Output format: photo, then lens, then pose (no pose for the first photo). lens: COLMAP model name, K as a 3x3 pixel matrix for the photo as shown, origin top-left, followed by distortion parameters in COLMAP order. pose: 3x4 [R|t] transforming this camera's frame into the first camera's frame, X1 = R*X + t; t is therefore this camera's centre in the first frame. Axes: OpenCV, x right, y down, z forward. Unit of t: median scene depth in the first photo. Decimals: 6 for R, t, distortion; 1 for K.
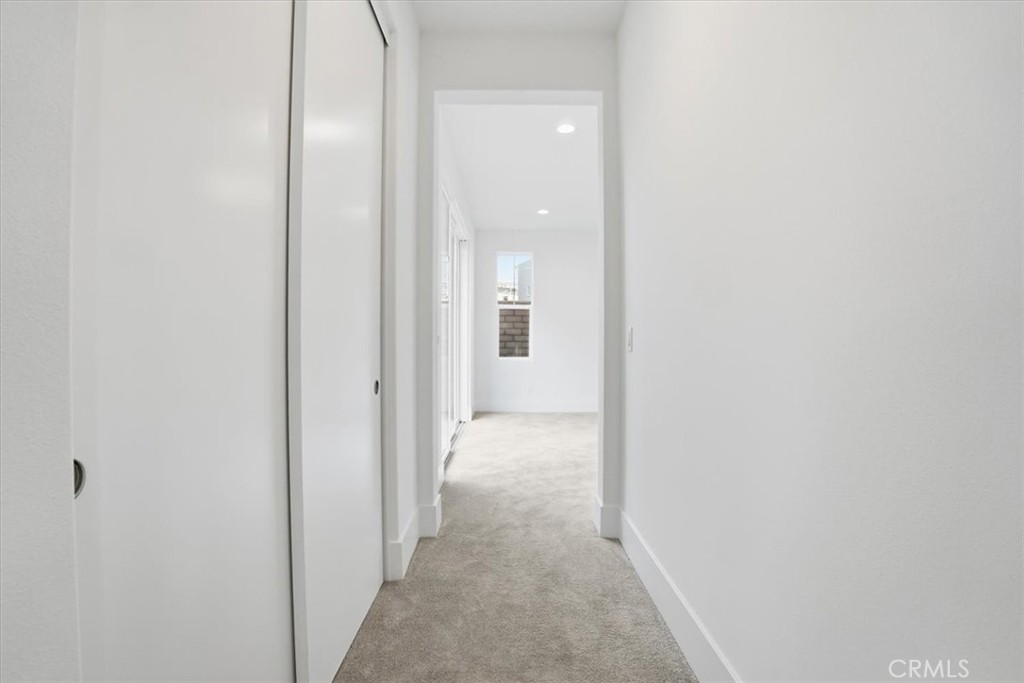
lens RADIAL K [[453.5, 0, 511.7], [0, 453.5, 342.0], [0, 0, 1]] dist [-0.045673, 0.003417]
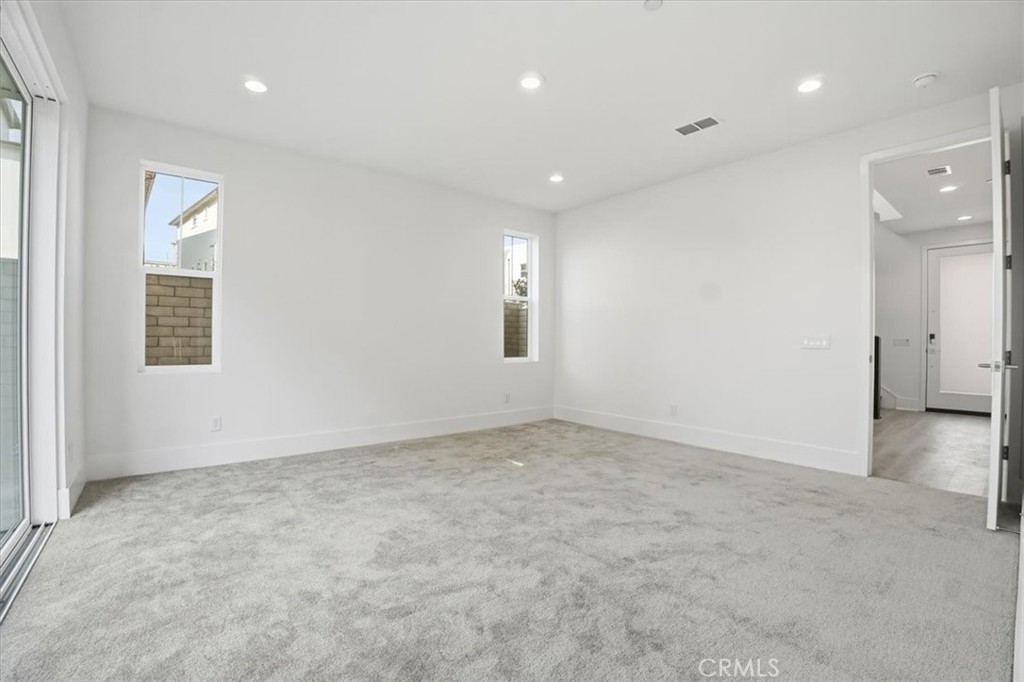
lens RADIAL K [[453.5, 0, 512.1], [0, 453.5, 340.8], [0, 0, 1]] dist [-0.045673, 0.003417]
pose [[0.786169, -0.000682, 0.618011, -0.009119], [-0.002999, 0.999983, 0.004919, 0.000696], [-0.618004, -0.005720, 0.786154, 0.367761]]
